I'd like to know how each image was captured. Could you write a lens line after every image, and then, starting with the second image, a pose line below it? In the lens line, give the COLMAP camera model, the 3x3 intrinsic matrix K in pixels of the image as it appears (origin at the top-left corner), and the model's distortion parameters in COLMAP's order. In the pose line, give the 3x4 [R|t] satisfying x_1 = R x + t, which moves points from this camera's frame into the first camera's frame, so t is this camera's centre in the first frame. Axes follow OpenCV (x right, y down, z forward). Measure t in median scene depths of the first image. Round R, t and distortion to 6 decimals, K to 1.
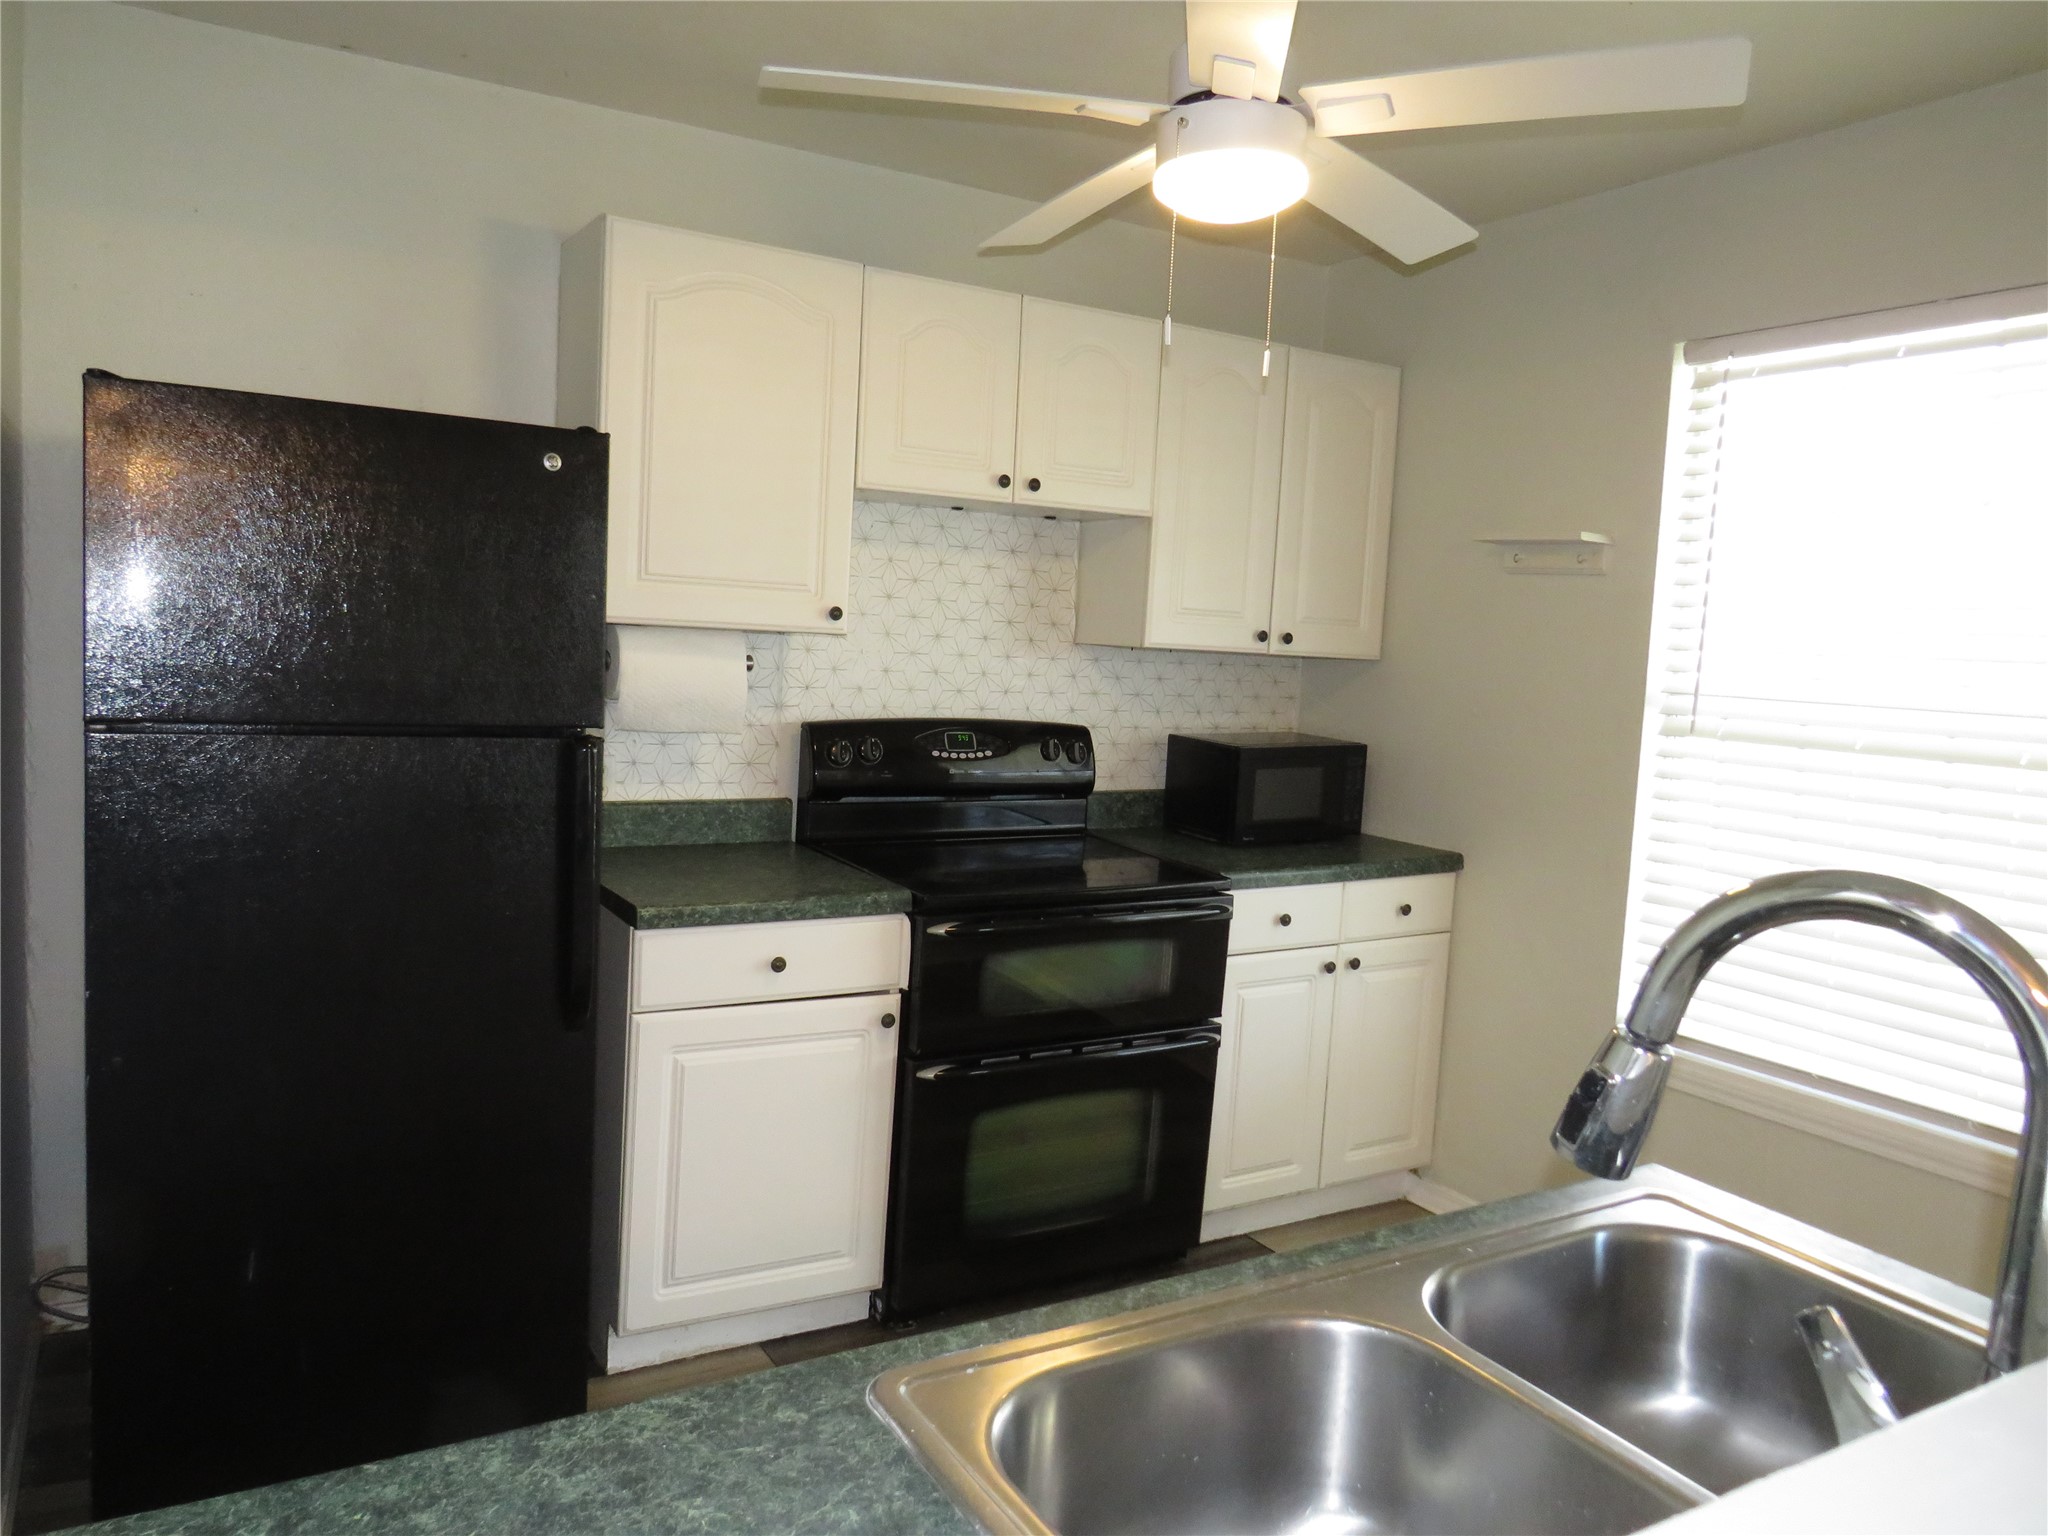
lens RADIAL K [[1451.8, 0, 1023.1], [0, 1451.8, 770.6], [0, 0, 1]] dist [-0.036394, 0.017107]
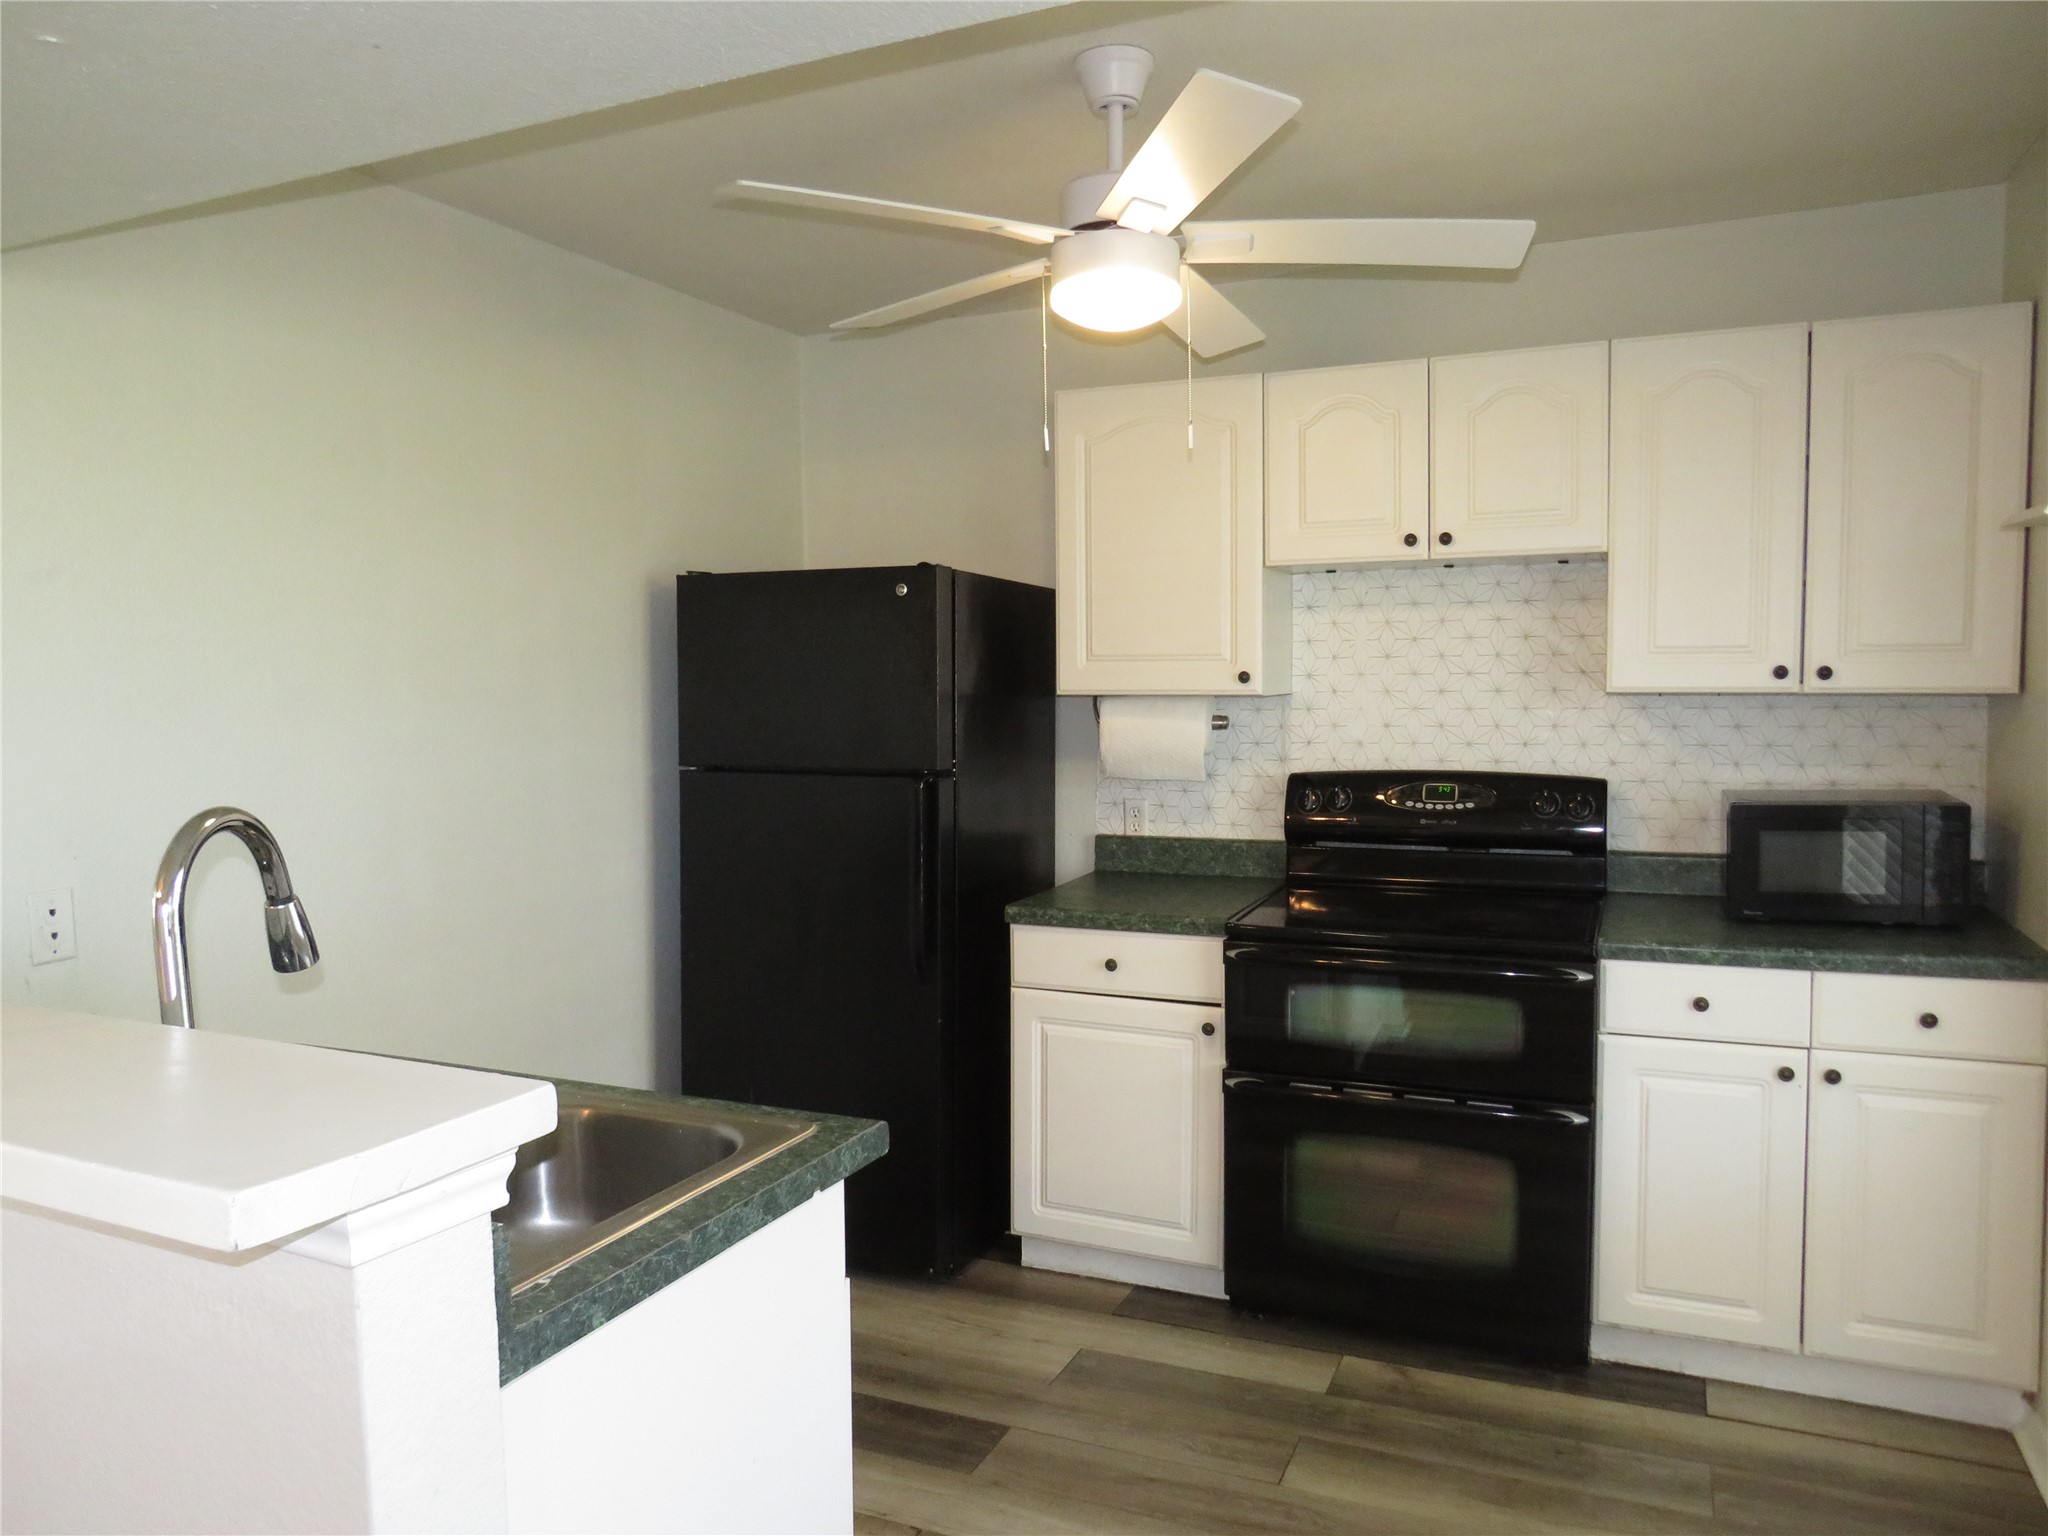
lens RADIAL K [[1451.8, 0, 1017.4], [0, 1451.8, 767.8], [0, 0, 1]] dist [-0.036394, 0.017107]
pose [[0.563569, -0.005889, -0.826048, 0.635032], [-0.039609, 0.998632, -0.034142, 0.008878], [0.825119, 0.051960, 0.562564, 0.181799]]
